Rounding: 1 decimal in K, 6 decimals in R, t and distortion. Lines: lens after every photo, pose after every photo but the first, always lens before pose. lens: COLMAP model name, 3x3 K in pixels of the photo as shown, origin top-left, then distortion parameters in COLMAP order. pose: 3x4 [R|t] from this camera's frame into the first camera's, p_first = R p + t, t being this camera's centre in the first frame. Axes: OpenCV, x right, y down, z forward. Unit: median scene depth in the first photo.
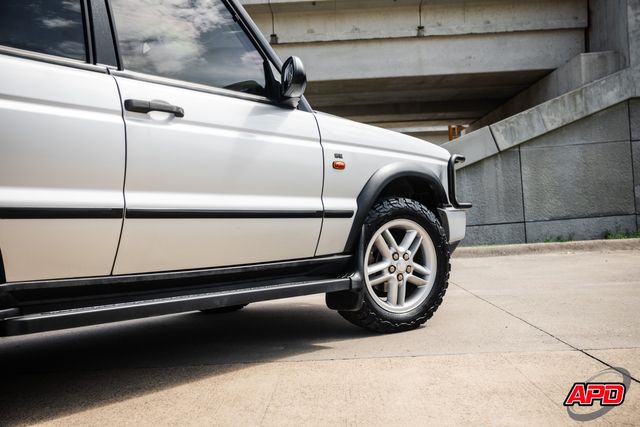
lens RADIAL K [[653.8, 0, 298.8], [0, 653.8, 214.7], [0, 0, 1]] dist [0.067112, 0.000000]
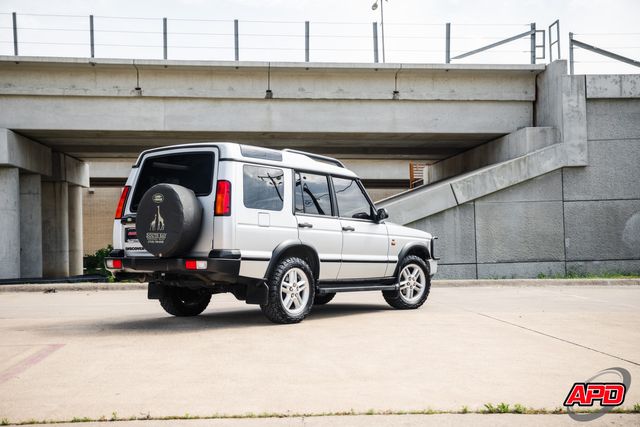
lens RADIAL K [[827.5, 0, 288.4], [0, 827.5, 217.2], [0, 0, 1]] dist [0.191692, 0.000000]
pose [[0.994811, 0.045436, 0.091029, -0.591421], [-0.042907, 0.998642, -0.029548, -0.055630], [-0.092248, 0.025489, 0.995410, -2.046308]]
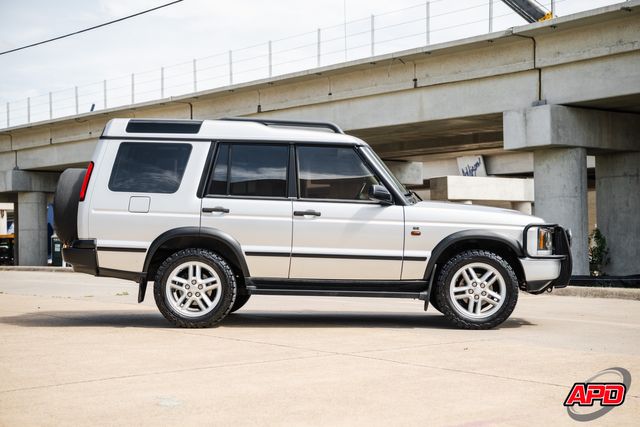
lens RADIAL K [[960.3, 0, 324.7], [0, 960.3, 218.2], [0, 0, 1]] dist [0.271743, 0.000000]
pose [[0.697390, 0.031744, -0.715988, 1.627233], [-0.028876, 0.999452, 0.016185, -0.134738], [0.716109, 0.009387, 0.697925, -1.006951]]
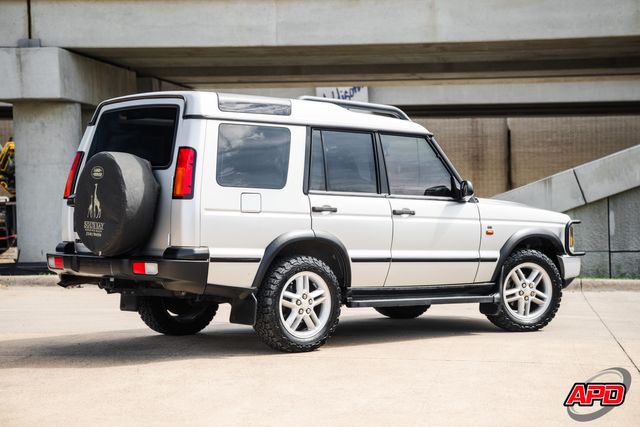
lens RADIAL K [[1262.7, 0, 305.1], [0, 1262.7, 225.9], [0, 0, 1]] dist [0.417005, 0.000000]
pose [[0.993371, 0.047923, -0.104491, -0.066338], [-0.045004, 0.998533, 0.030124, -0.151354], [0.105781, -0.025221, 0.994070, -2.161181]]
